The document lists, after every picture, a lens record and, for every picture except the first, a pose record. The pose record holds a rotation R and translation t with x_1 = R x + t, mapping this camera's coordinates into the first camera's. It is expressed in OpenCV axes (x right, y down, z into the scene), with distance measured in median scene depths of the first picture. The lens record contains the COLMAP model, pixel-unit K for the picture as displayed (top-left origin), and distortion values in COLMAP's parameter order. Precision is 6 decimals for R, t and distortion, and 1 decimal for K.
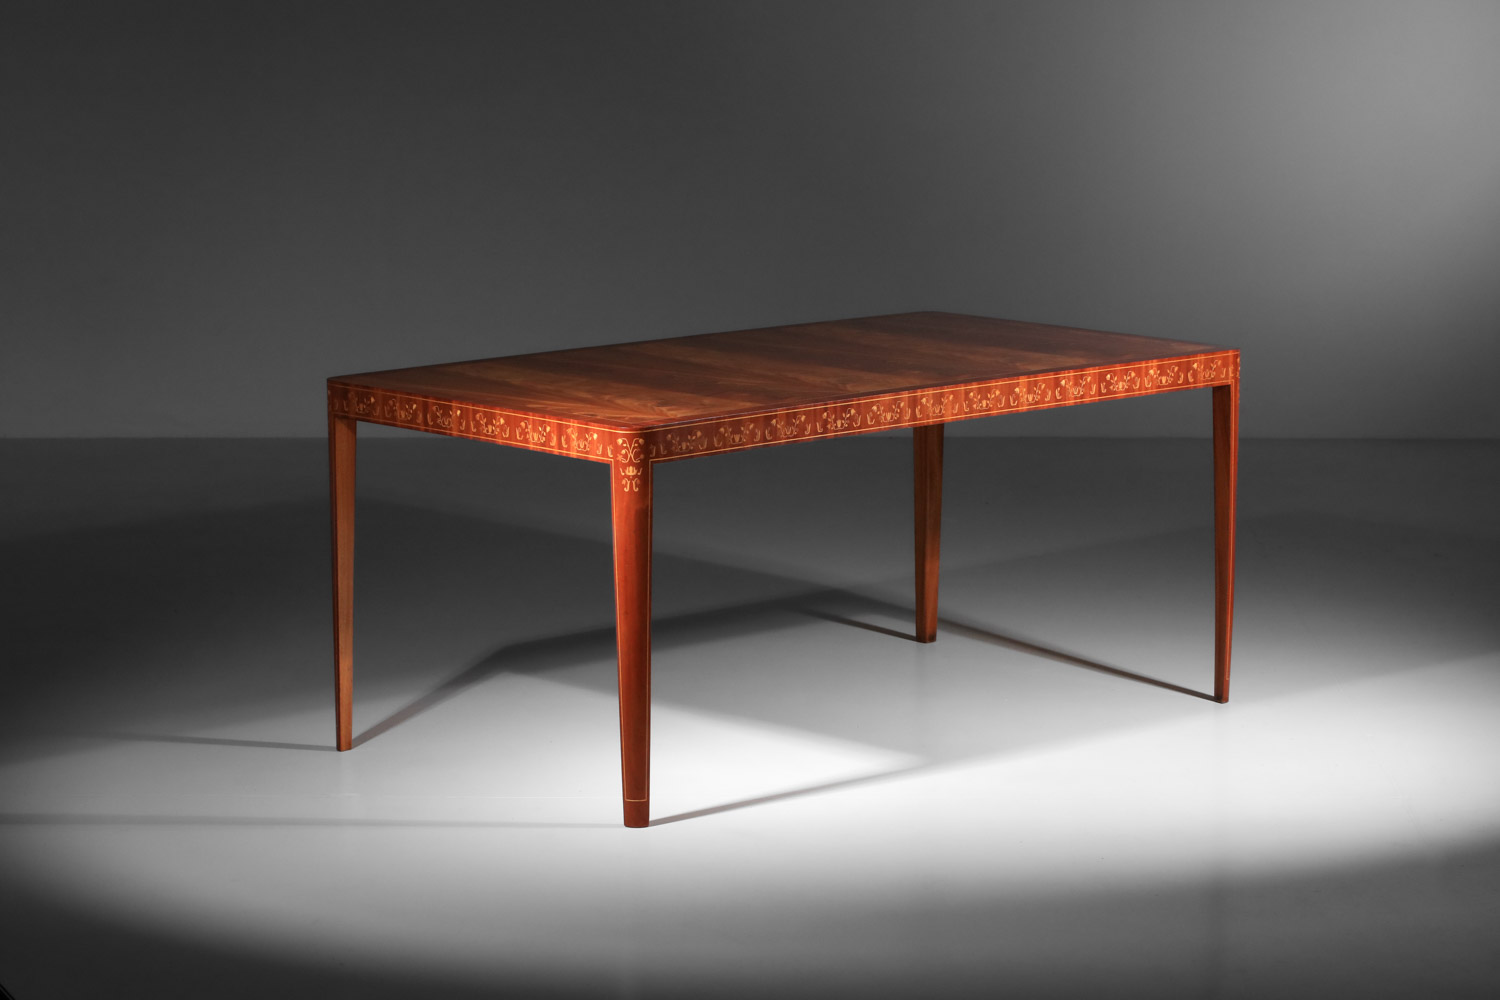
lens RADIAL K [[4246.1, 0, 750.0], [0, 4246.1, 500.0], [0, 0, 1]] dist [-0.071236, -0.622862]
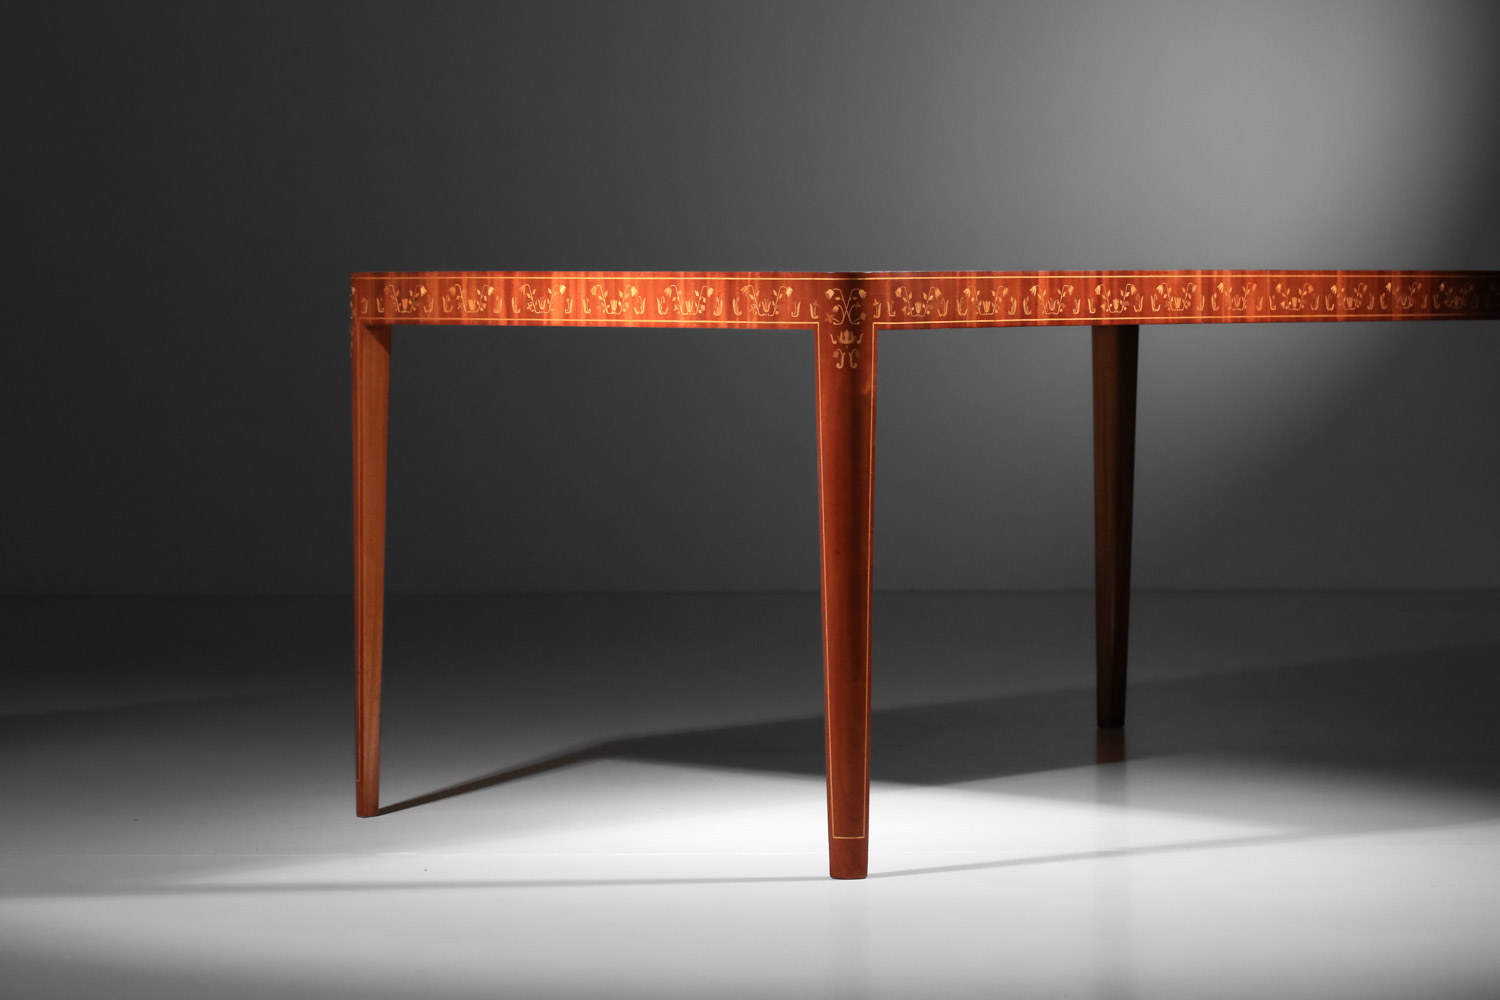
lens RADIAL K [[4246.1, 0, 750.0], [0, 4246.1, 500.0], [0, 0, 1]] dist [-0.071236, -0.622862]
pose [[0.997056, -0.000508, 0.076676, -0.091735], [0.009126, 0.993657, -0.112086, 0.090834], [-0.076133, 0.112456, 0.990736, 0.326679]]
